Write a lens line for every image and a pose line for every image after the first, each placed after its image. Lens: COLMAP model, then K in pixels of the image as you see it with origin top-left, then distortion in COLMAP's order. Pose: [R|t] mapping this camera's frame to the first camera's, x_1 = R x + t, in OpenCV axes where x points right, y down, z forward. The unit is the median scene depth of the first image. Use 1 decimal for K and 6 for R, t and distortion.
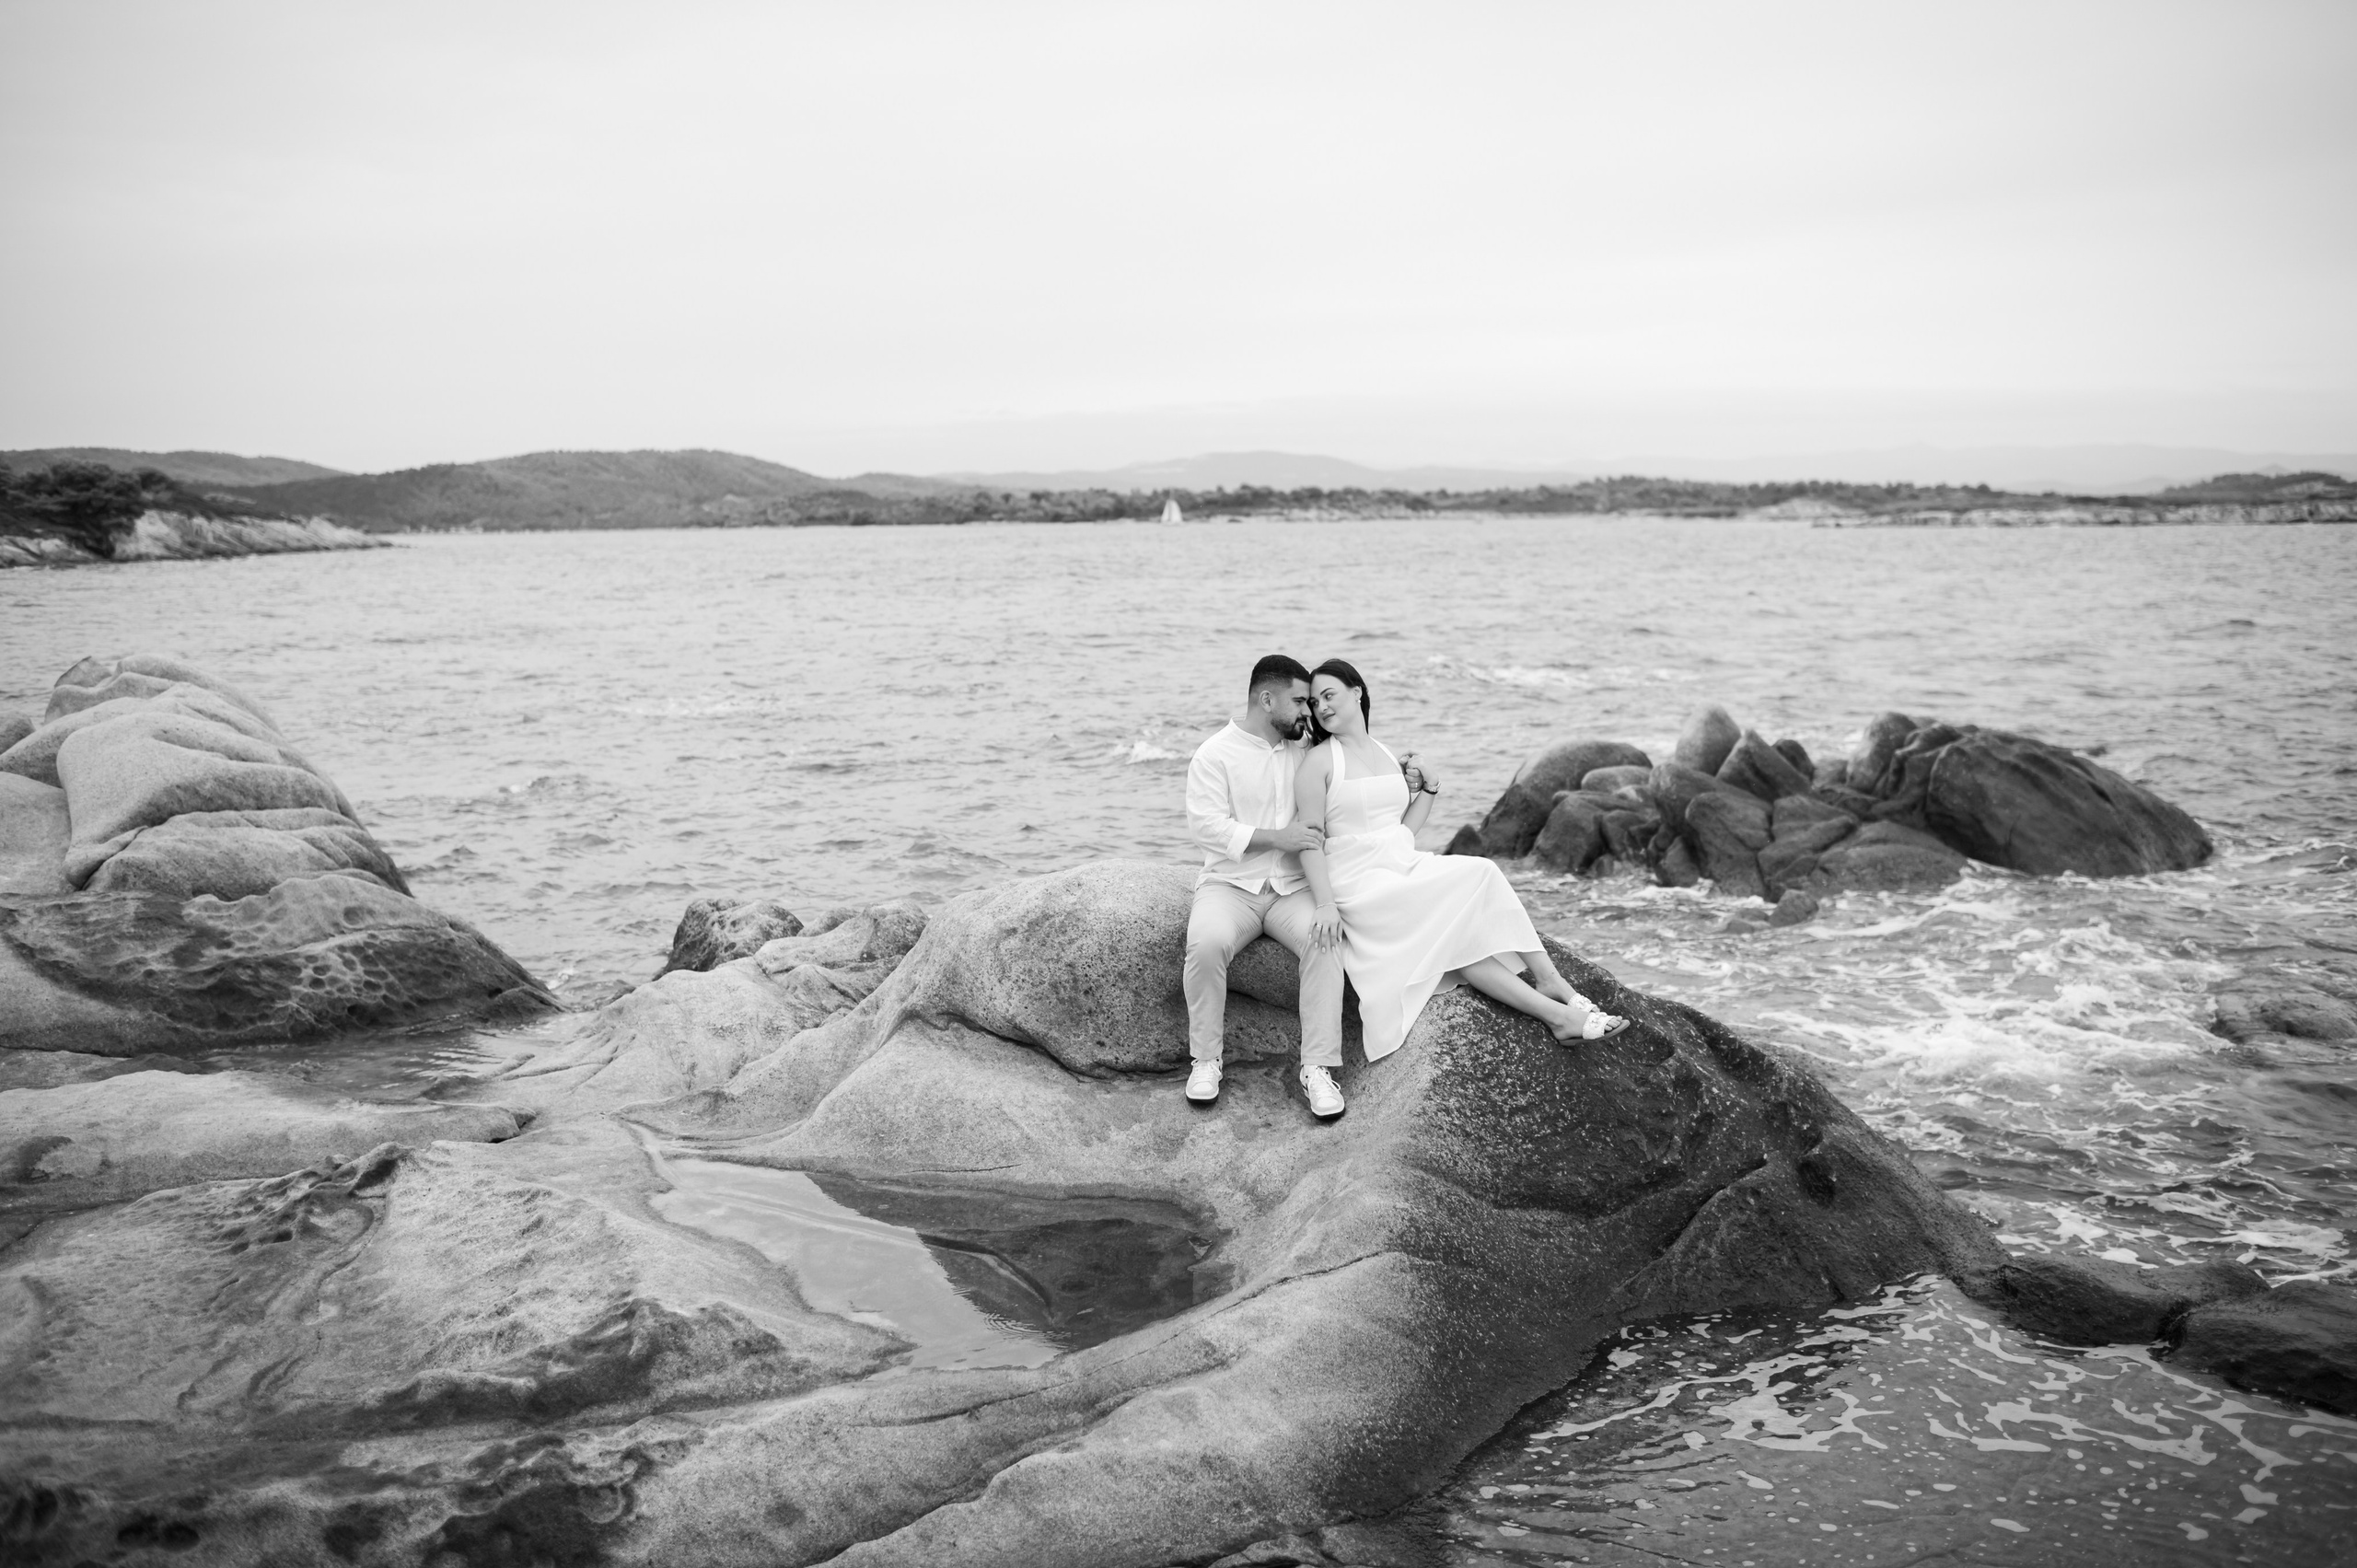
lens RADIAL K [[2527.5, 0, 1287.4], [0, 2527.5, 801.0], [0, 0, 1]] dist [-0.057480, 0.000000]
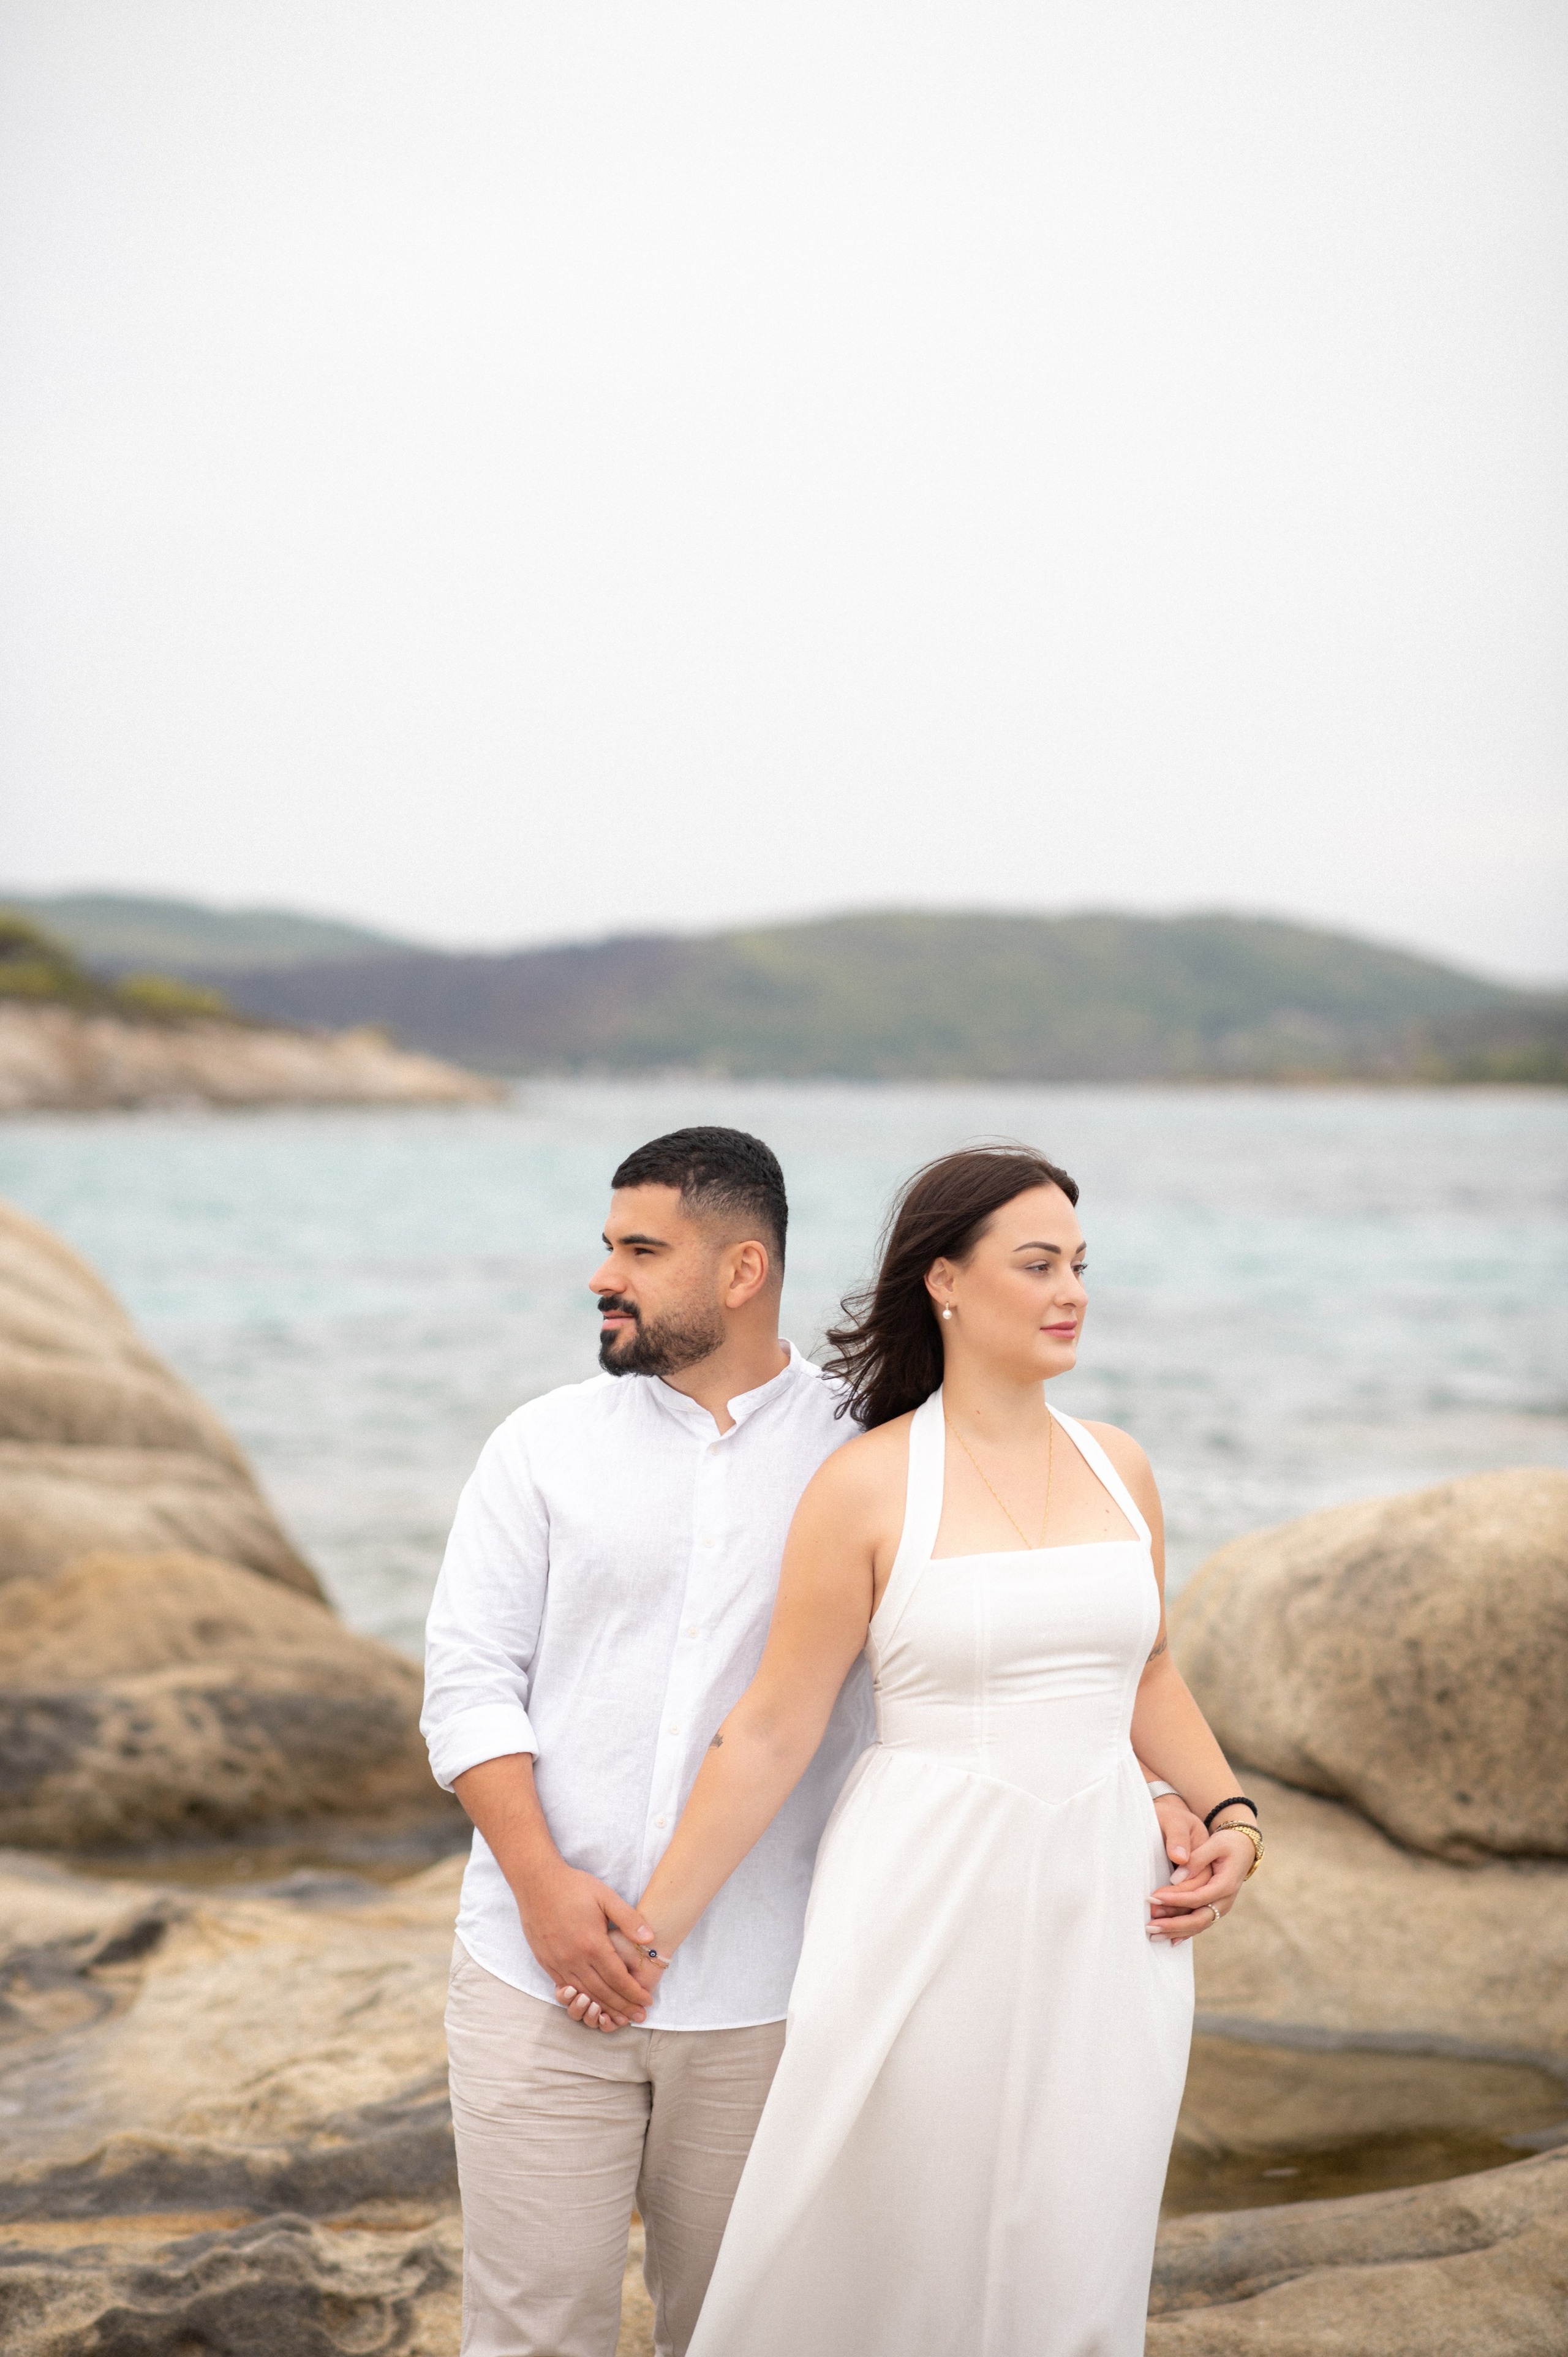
lens RADIAL K [[6283.0, 0, 784.2], [0, 6283.0, 1181.2], [0, 0, 1]] dist [-0.048814, 0.000000]
pose [[0.953140, 0.021640, -0.301756, 0.177443], [-0.051934, 0.994336, -0.092732, 0.096226], [0.298040, 0.104058, 0.948865, -0.272907]]
